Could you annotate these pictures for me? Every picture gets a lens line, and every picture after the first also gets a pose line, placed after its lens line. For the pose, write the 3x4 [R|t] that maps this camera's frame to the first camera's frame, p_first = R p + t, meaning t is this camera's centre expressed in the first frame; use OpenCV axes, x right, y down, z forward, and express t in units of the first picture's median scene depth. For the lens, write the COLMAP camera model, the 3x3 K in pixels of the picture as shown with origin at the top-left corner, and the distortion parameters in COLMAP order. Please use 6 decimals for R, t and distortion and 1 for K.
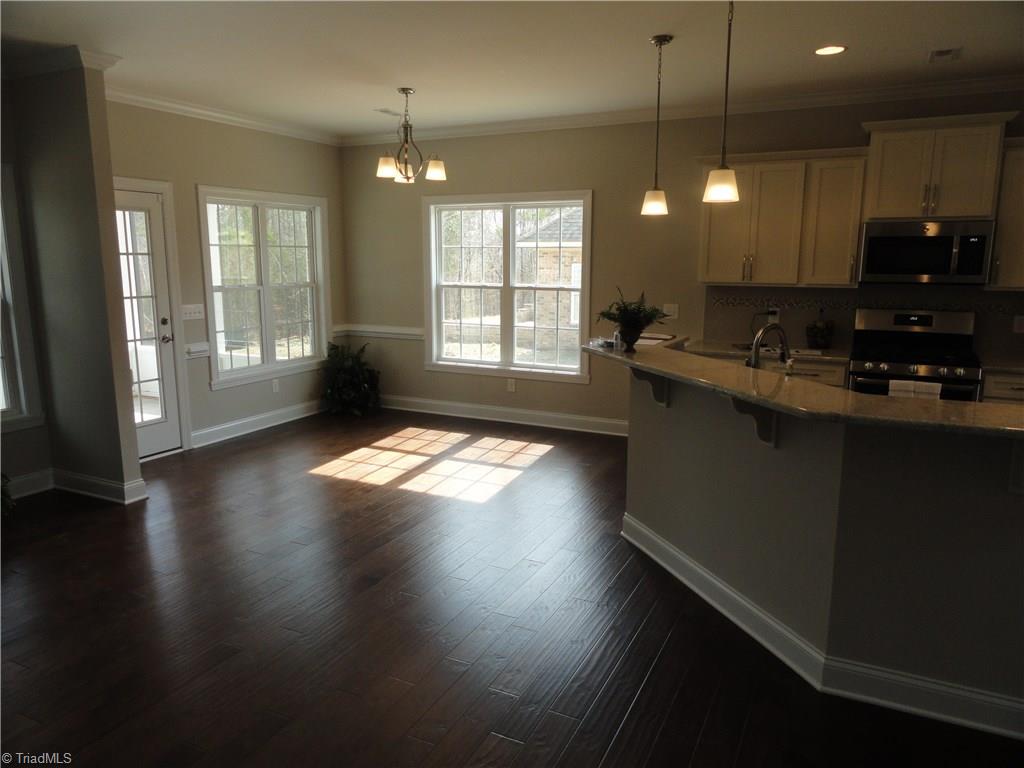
lens RADIAL K [[732.3, 0, 519.8], [0, 732.3, 385.0], [0, 0, 1]] dist [0.004982, -0.000677]
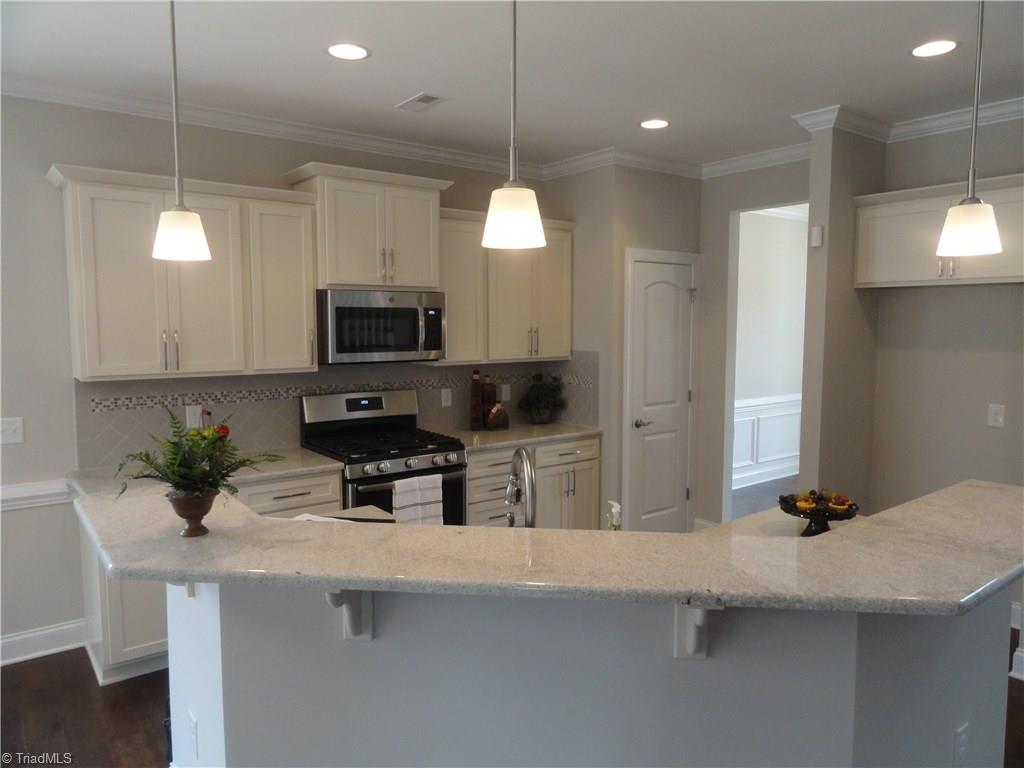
lens RADIAL K [[732.3, 0, 519.8], [0, 732.3, 385.0], [0, 0, 1]] dist [0.004982, -0.000677]
pose [[0.431544, -0.081291, 0.898422, -0.154204], [0.154805, 0.987831, 0.015022, -0.100260], [-0.888710, 0.132597, 0.438877, 0.488509]]
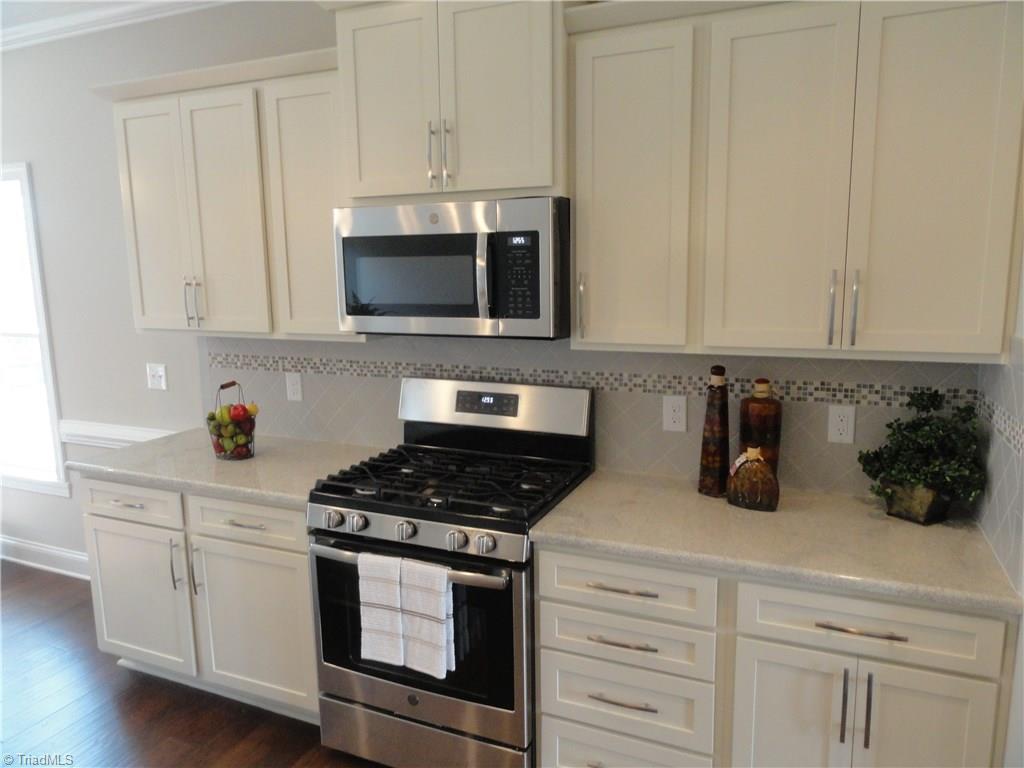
lens RADIAL K [[732.3, 0, 519.8], [0, 732.3, 385.0], [0, 0, 1]] dist [0.004982, -0.000677]
pose [[0.999413, -0.023380, 0.025052, 0.574538], [0.023469, 0.999719, -0.003281, -0.103901], [-0.024969, 0.003867, 0.999681, 0.528377]]
